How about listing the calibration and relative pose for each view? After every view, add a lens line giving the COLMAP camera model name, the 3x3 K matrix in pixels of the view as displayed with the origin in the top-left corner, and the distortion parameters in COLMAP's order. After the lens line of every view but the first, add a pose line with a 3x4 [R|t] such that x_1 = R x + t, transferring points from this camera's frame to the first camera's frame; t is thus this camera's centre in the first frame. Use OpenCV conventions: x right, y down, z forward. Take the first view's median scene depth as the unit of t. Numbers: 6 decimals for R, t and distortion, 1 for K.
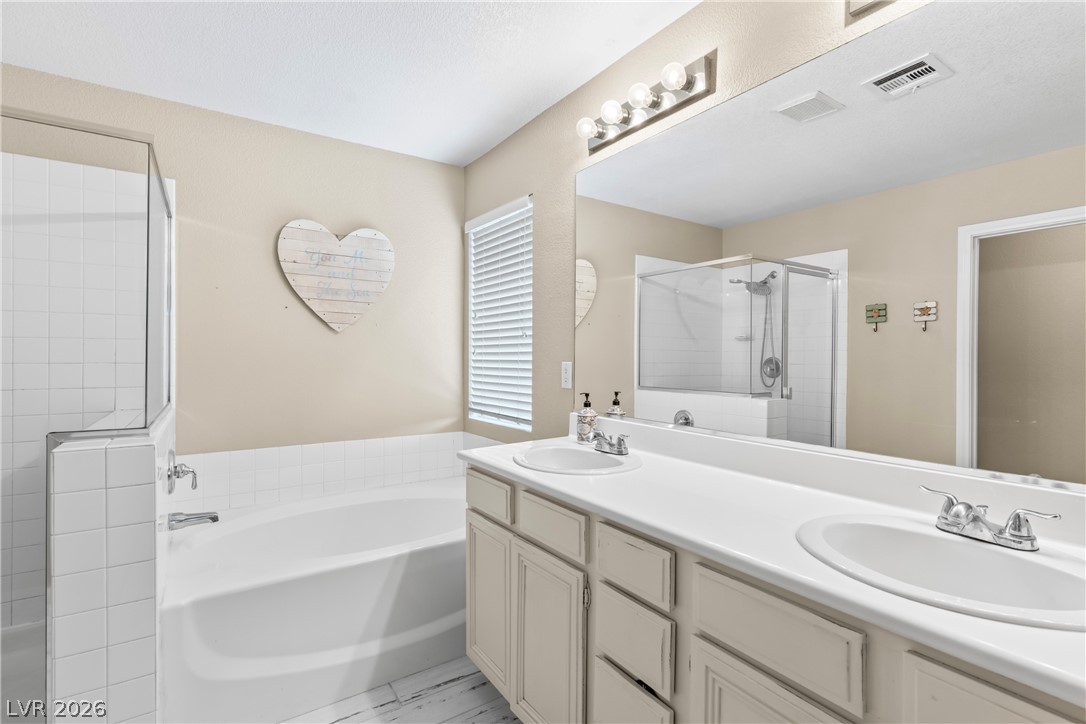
lens RADIAL K [[518.1, 0, 544.1], [0, 518.1, 364.2], [0, 0, 1]] dist [-0.002467, -0.000188]
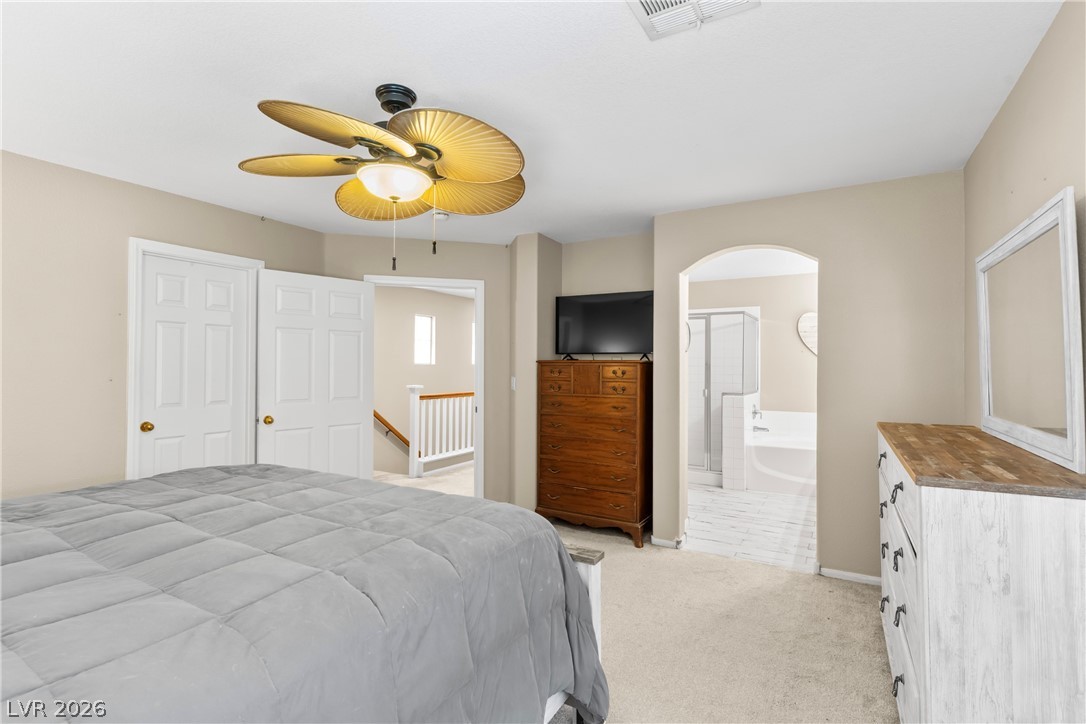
lens RADIAL K [[518.1, 0, 536.7], [0, 518.1, 365.6], [0, 0, 1]] dist [-0.002467, -0.000188]
pose [[0.442920, -0.003044, -0.896556, 1.365584], [-0.016742, 0.999792, -0.011666, -0.001043], [0.896405, 0.020177, 0.442777, -1.410388]]
